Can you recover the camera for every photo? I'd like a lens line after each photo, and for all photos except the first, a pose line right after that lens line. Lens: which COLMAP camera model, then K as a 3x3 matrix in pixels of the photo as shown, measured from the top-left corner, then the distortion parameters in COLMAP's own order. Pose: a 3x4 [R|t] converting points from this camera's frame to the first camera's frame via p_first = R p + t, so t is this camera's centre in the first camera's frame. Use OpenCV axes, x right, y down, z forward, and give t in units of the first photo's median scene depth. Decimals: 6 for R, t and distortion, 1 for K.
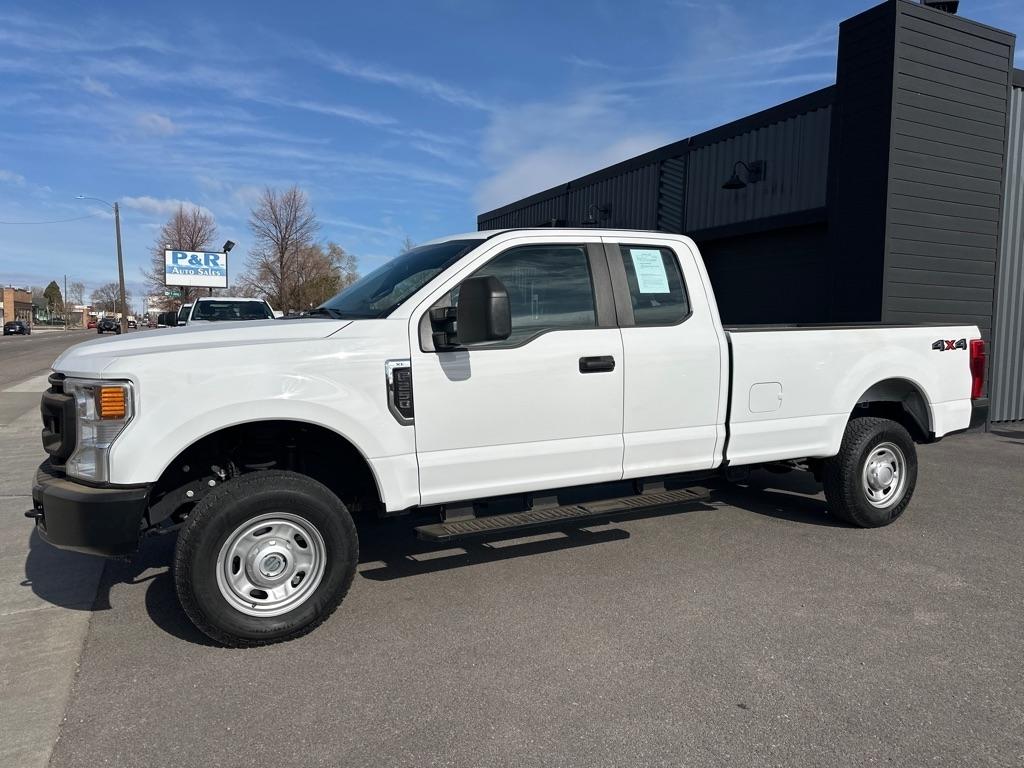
lens RADIAL K [[691.5, 0, 506.7], [0, 691.5, 381.2], [0, 0, 1]] dist [0.024502, -0.038518]
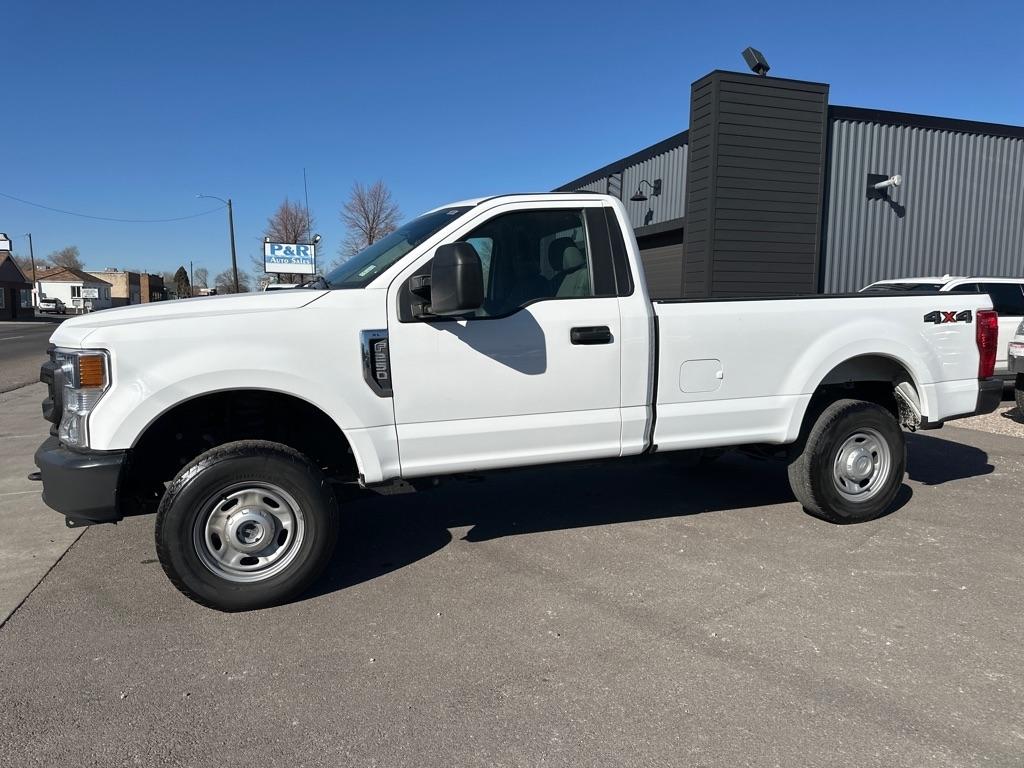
lens RADIAL K [[691.5, 0, 512.2], [0, 691.5, 388.2], [0, 0, 1]] dist [0.024502, -0.038518]
pose [[0.990583, 0.014805, -0.136111, 0.299333], [-0.009920, 0.999285, 0.036494, 0.043729], [0.136554, -0.034800, 0.990021, -0.415318]]
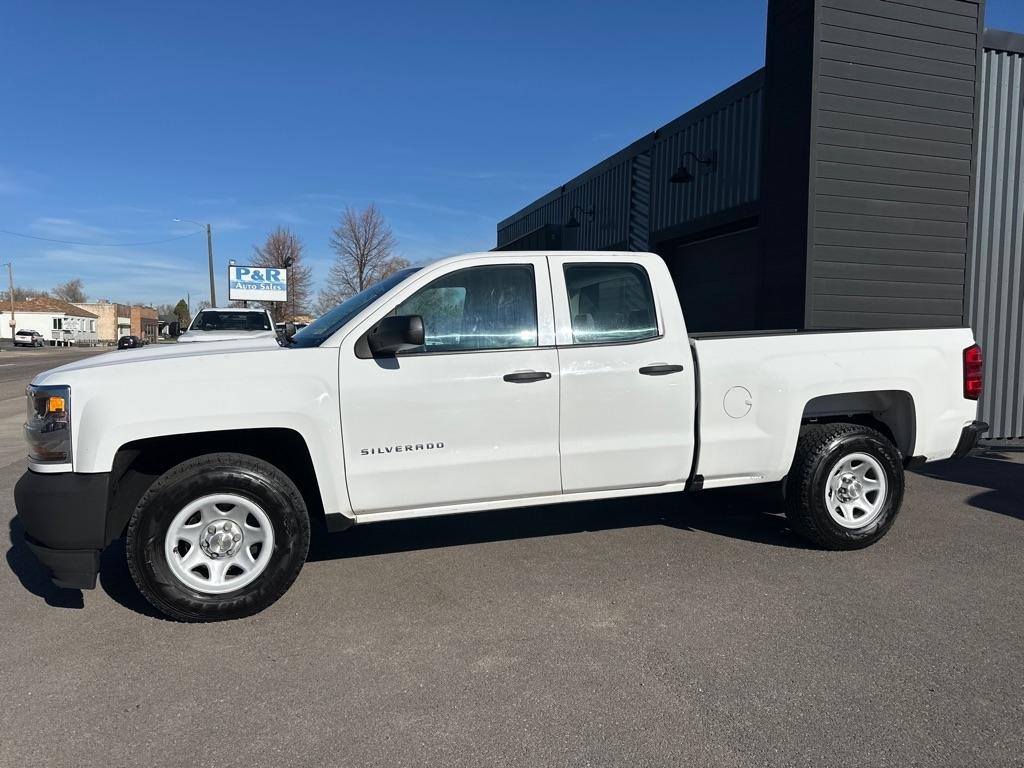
lens RADIAL K [[691.5, 0, 513.5], [0, 691.5, 377.3], [0, 0, 1]] dist [0.024502, -0.038518]
pose [[0.989575, 0.006245, -0.143886, 0.265711], [-0.010063, 0.999616, -0.025822, 0.007859], [0.143670, 0.027001, 0.989257, 0.072684]]
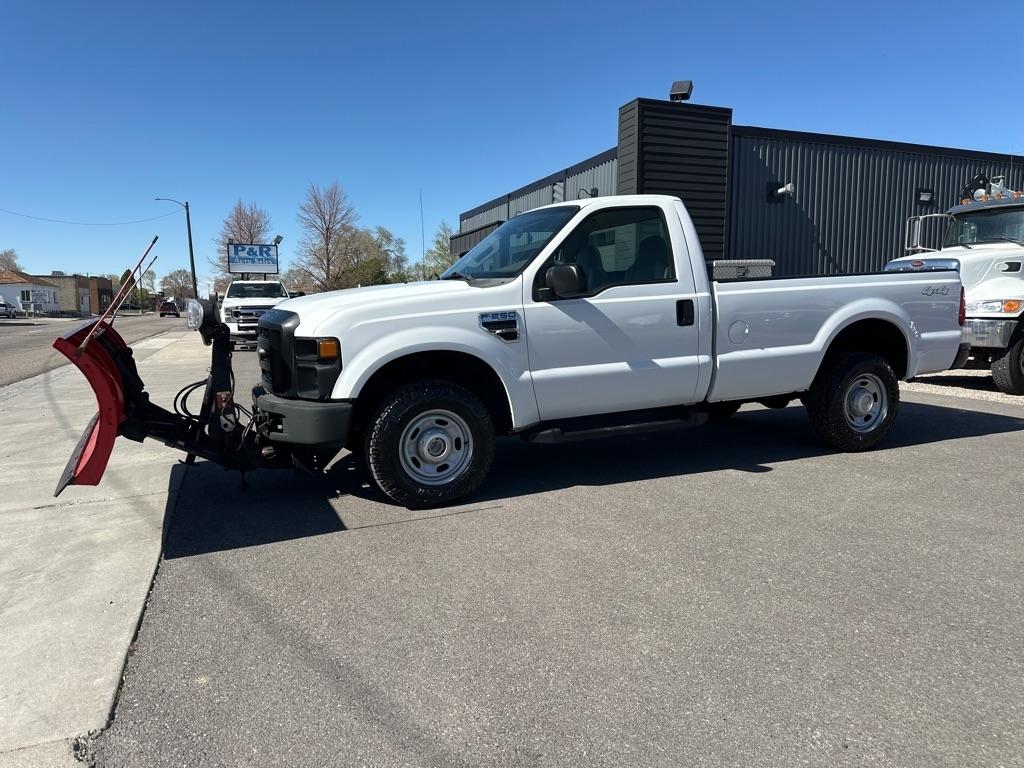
lens RADIAL K [[691.5, 0, 508.0], [0, 691.5, 380.9], [0, 0, 1]] dist [0.024502, -0.038518]
pose [[0.996960, -0.009045, -0.077382, 0.314270], [0.011355, 0.999501, 0.029463, 0.076811], [0.077077, -0.030252, 0.996566, -0.639965]]
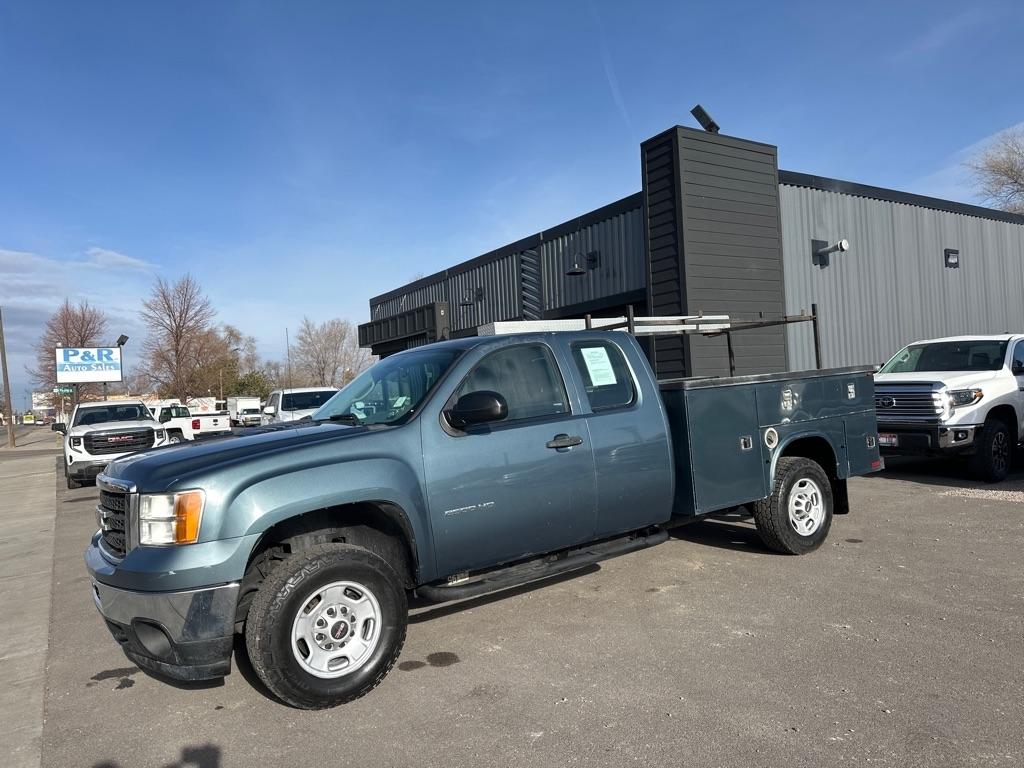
lens RADIAL K [[691.5, 0, 494.6], [0, 691.5, 384.6], [0, 0, 1]] dist [0.024502, -0.038518]
pose [[0.990854, -0.069588, 0.115610, 0.043851], [0.079965, 0.992934, -0.087683, 0.002863], [-0.108692, 0.096126, 0.989417, -0.152473]]
